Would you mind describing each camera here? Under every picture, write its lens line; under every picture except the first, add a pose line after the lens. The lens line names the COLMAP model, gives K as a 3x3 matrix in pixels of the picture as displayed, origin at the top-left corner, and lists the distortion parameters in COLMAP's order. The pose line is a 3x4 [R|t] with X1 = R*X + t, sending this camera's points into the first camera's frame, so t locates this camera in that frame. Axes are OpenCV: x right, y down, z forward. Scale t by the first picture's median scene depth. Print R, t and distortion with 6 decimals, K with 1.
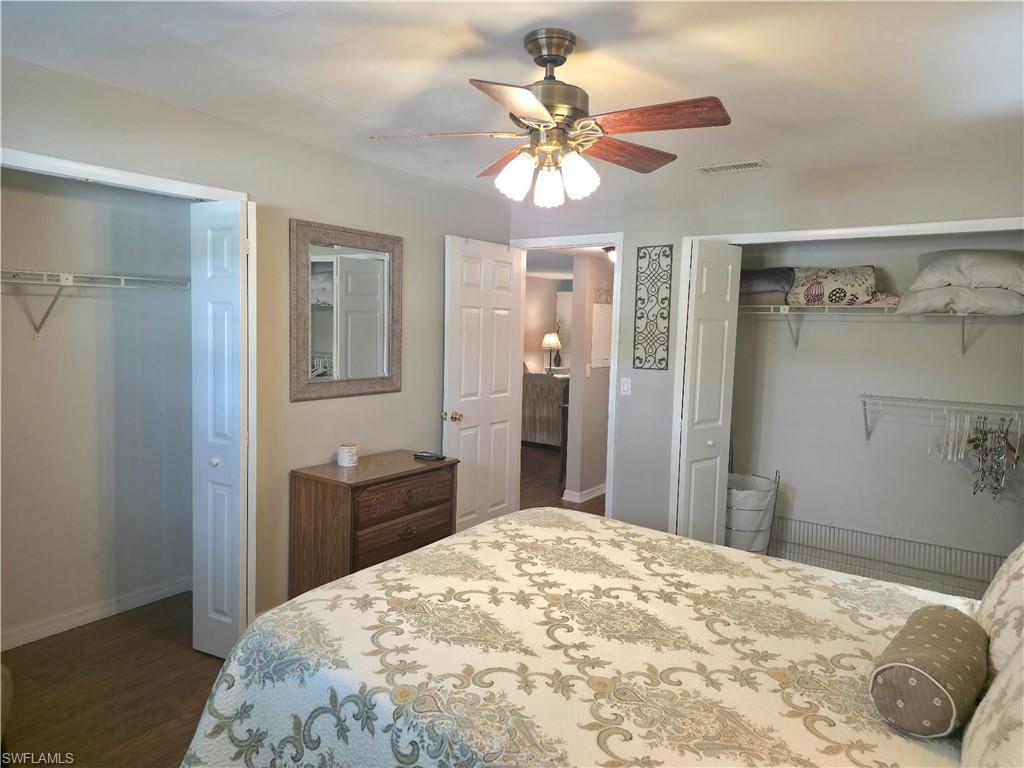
lens RADIAL K [[660.2, 0, 511.9], [0, 660.2, 364.5], [0, 0, 1]] dist [0.078745, -0.079897]
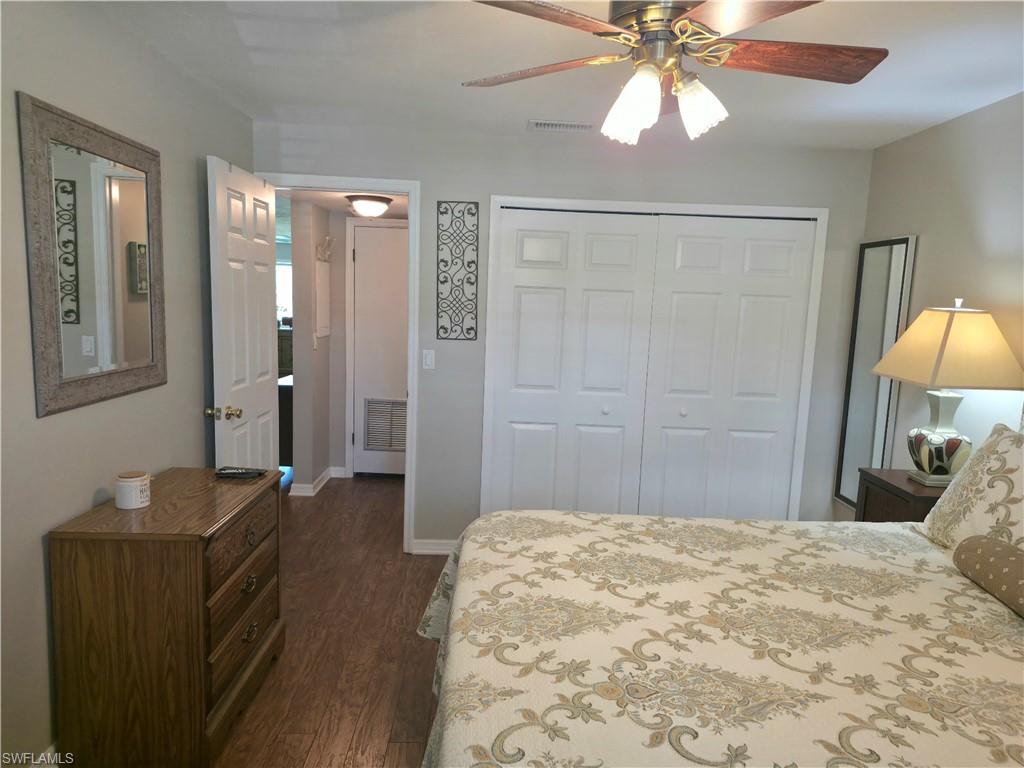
lens RADIAL K [[665.2, 0, 515.6], [0, 665.2, 382.1], [0, 0, 1]] dist [0.056305, -0.046789]
pose [[0.794242, -0.071071, 0.603430, -0.359752], [0.020961, 0.995749, 0.089688, -0.019059], [-0.607239, -0.058585, 0.792356, 0.282551]]
